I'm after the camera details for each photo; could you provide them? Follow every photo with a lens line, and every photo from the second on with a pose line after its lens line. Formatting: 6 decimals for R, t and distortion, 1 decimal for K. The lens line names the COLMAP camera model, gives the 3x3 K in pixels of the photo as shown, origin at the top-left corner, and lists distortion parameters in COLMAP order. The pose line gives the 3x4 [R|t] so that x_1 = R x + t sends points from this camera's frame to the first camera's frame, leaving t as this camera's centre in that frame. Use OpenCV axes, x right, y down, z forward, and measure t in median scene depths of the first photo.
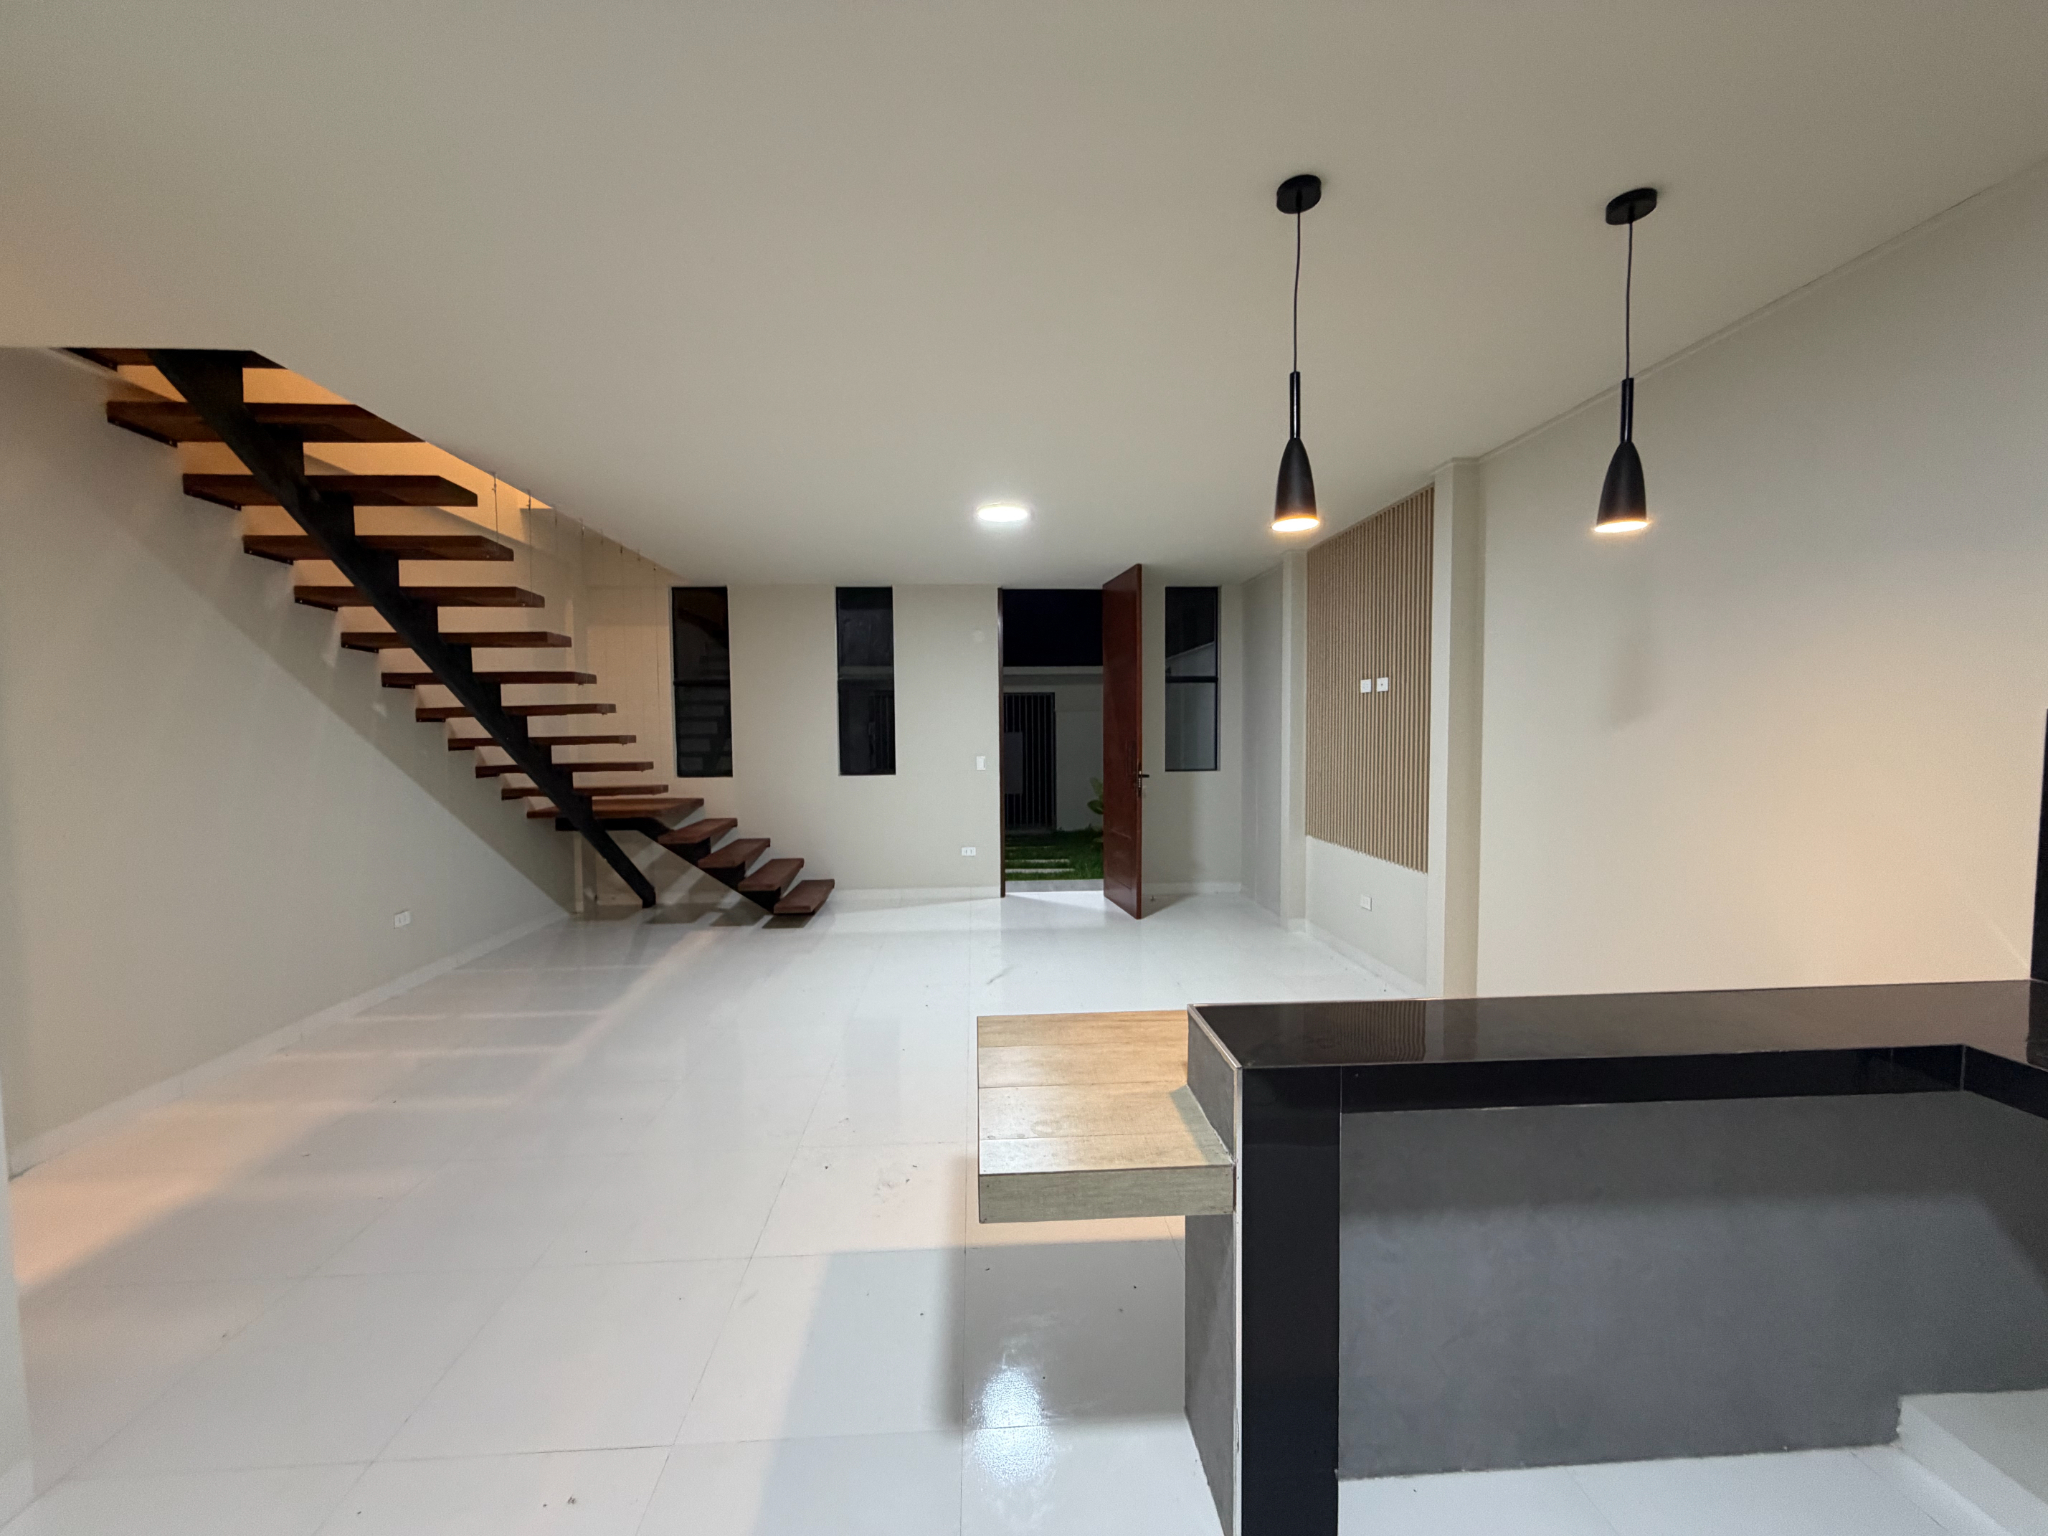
lens RADIAL K [[816.2, 0, 1018.2], [0, 816.2, 769.5], [0, 0, 1]] dist [0.000633, -0.000606]
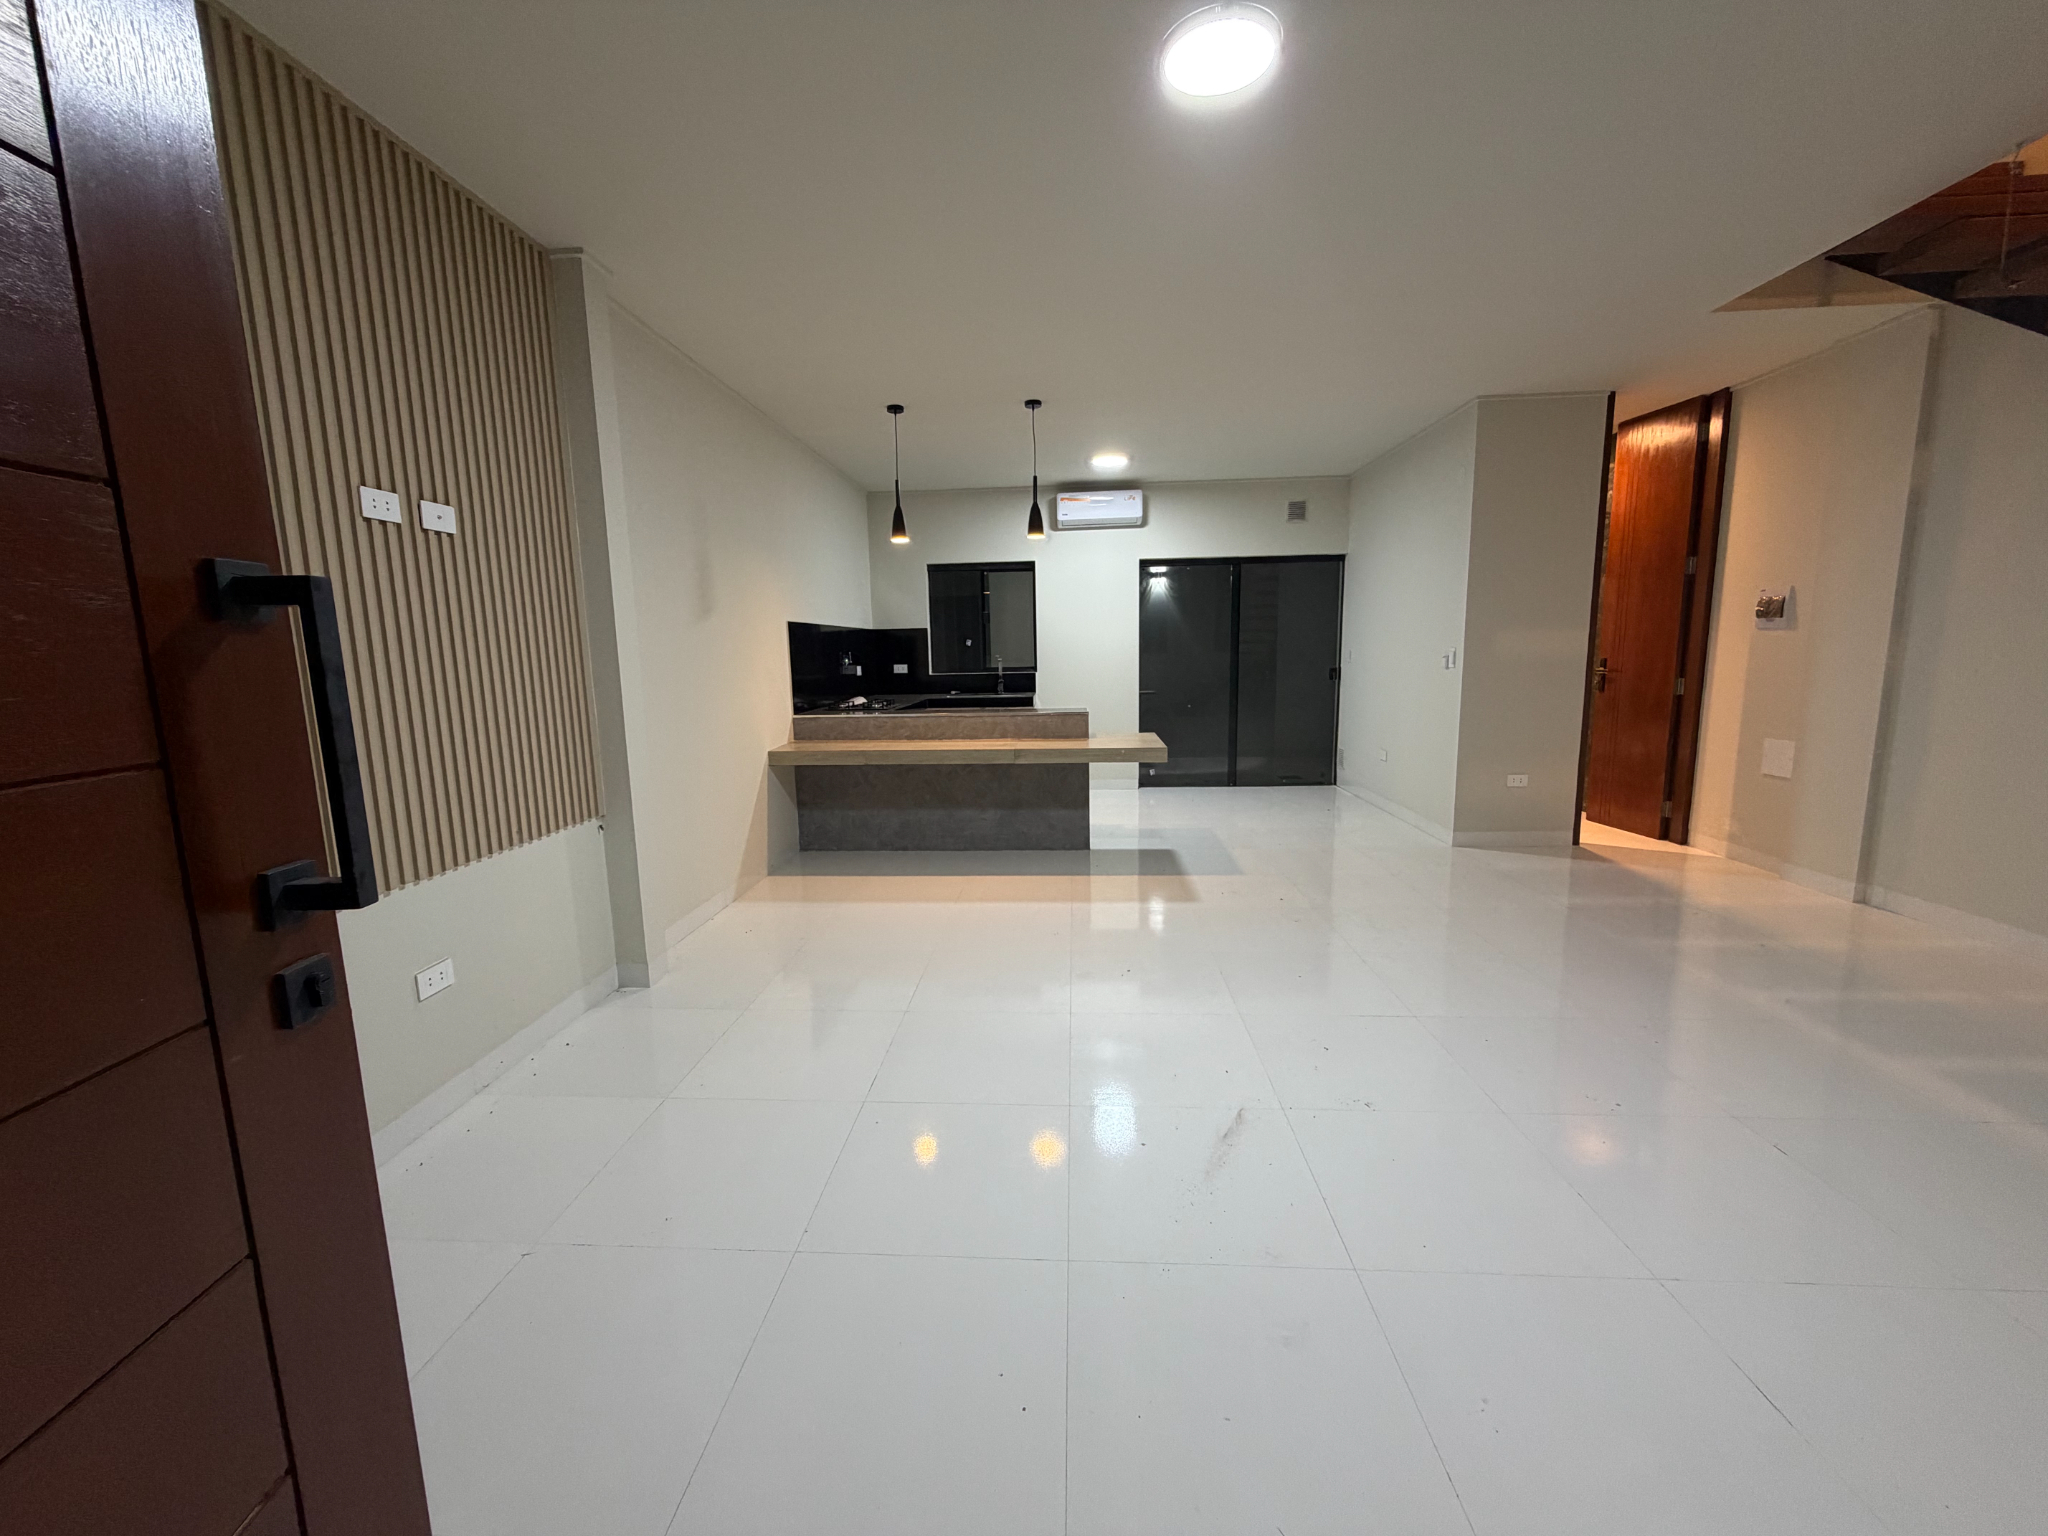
lens RADIAL K [[816.2, 0, 1018.2], [0, 816.2, 769.5], [0, 0, 1]] dist [0.000633, -0.000606]
pose [[-0.992189, 0.011782, 0.124183, 0.029150], [0.036356, 0.979621, 0.197538, -0.033066], [-0.119325, 0.200510, -0.972398, 1.261720]]
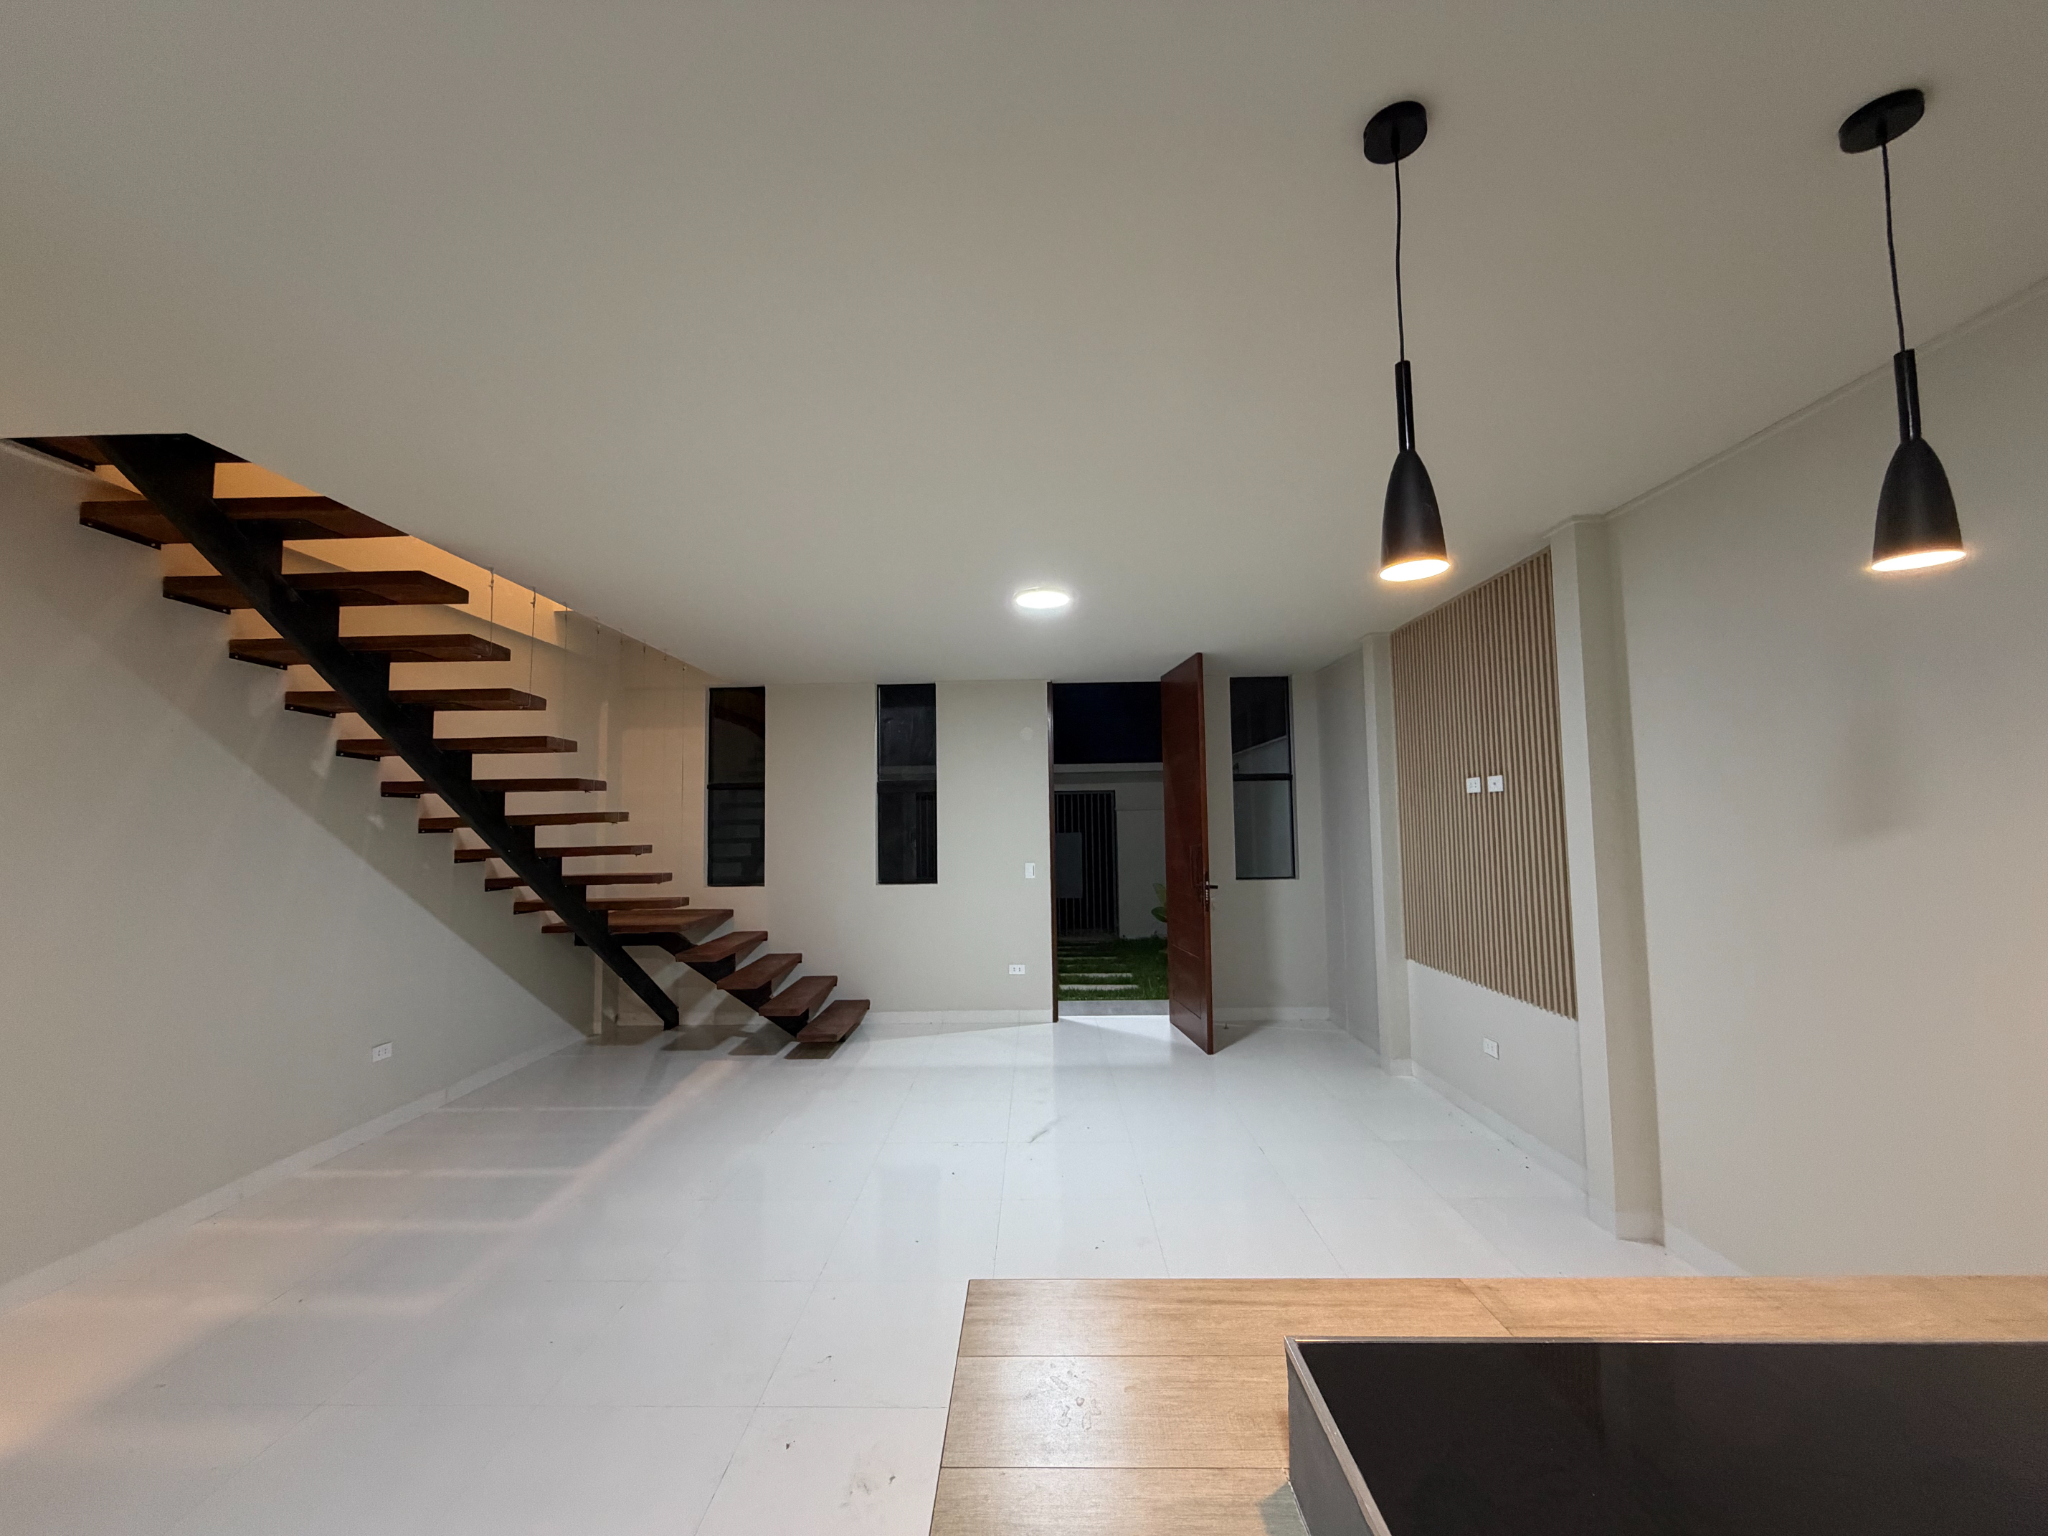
lens RADIAL K [[816.2, 0, 1018.2], [0, 816.2, 769.5], [0, 0, 1]] dist [0.000633, -0.000606]
pose [[0.996705, -0.011073, -0.080359, 0.020268], [0.001665, 0.993223, -0.116213, -0.018421], [0.081101, 0.115697, 0.989968, 0.106706]]
